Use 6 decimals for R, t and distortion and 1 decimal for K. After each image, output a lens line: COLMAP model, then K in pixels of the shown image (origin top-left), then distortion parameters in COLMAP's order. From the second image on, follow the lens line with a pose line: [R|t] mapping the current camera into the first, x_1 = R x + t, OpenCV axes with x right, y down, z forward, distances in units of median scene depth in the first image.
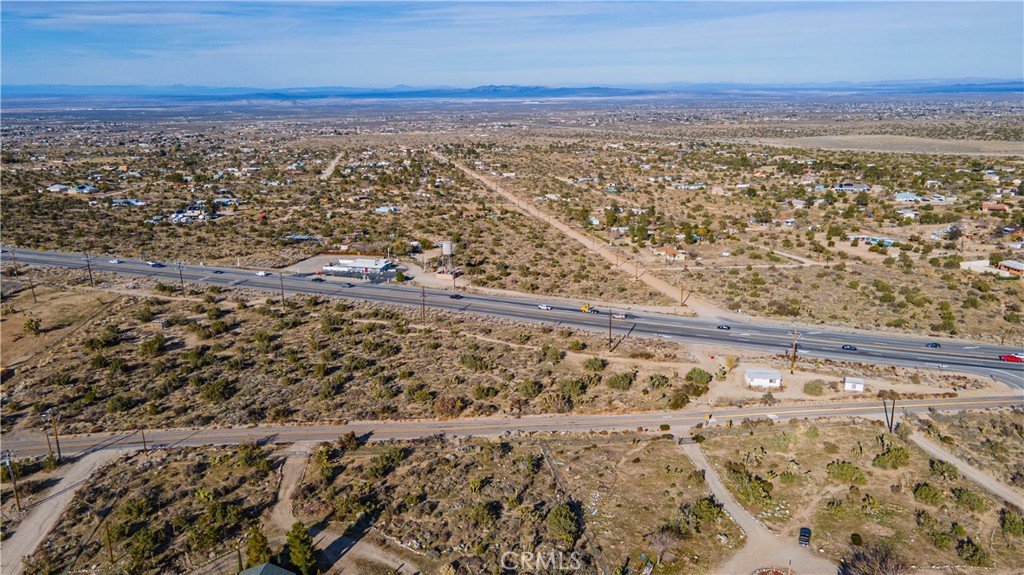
lens RADIAL K [[749.2, 0, 511.4], [0, 749.2, 289.3], [0, 0, 1]] dist [0.027300, 0.036832]
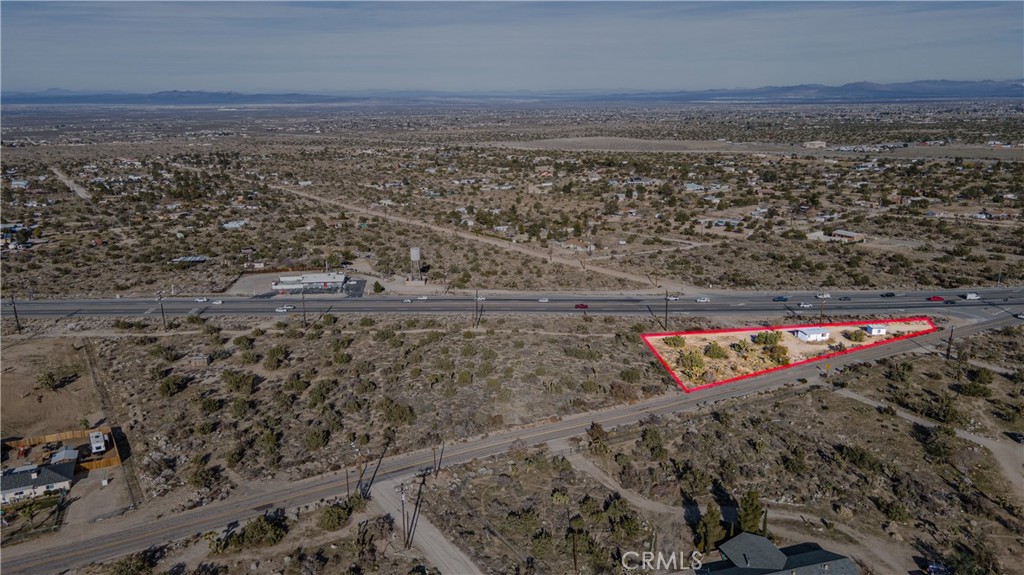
lens RADIAL K [[749.2, 0, 512.8], [0, 749.2, 289.6], [0, 0, 1]] dist [0.027300, 0.036832]
pose [[0.925457, -0.095840, 0.366531, -0.315396], [0.098795, 0.995050, 0.010737, -0.006564], [-0.365745, 0.026274, 0.930344, 0.039796]]
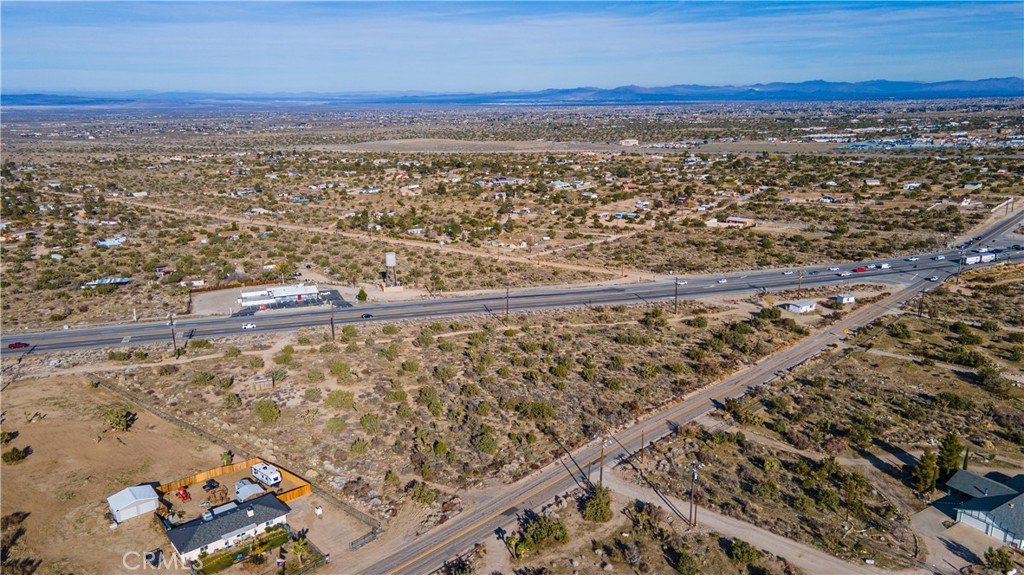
lens RADIAL K [[749.2, 0, 514.4], [0, 749.2, 290.8], [0, 0, 1]] dist [0.027300, 0.036832]
pose [[0.788636, -0.157643, 0.594308, -0.509942], [0.163564, 0.985534, 0.044370, -0.030844], [-0.592706, 0.062216, 0.803012, 0.134881]]
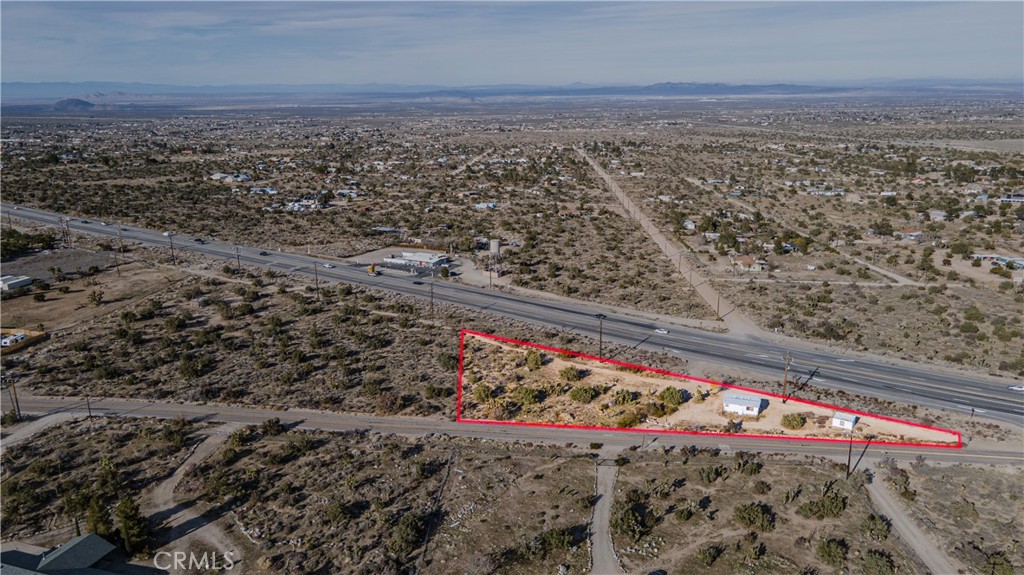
lens RADIAL K [[749.2, 0, 510.3], [0, 749.2, 287.8], [0, 0, 1]] dist [0.027300, 0.036832]
pose [[0.973936, 0.060679, -0.218555, 0.149124], [-0.060355, 0.998144, 0.008166, -0.008442], [0.218645, 0.005238, 0.975790, 0.025915]]
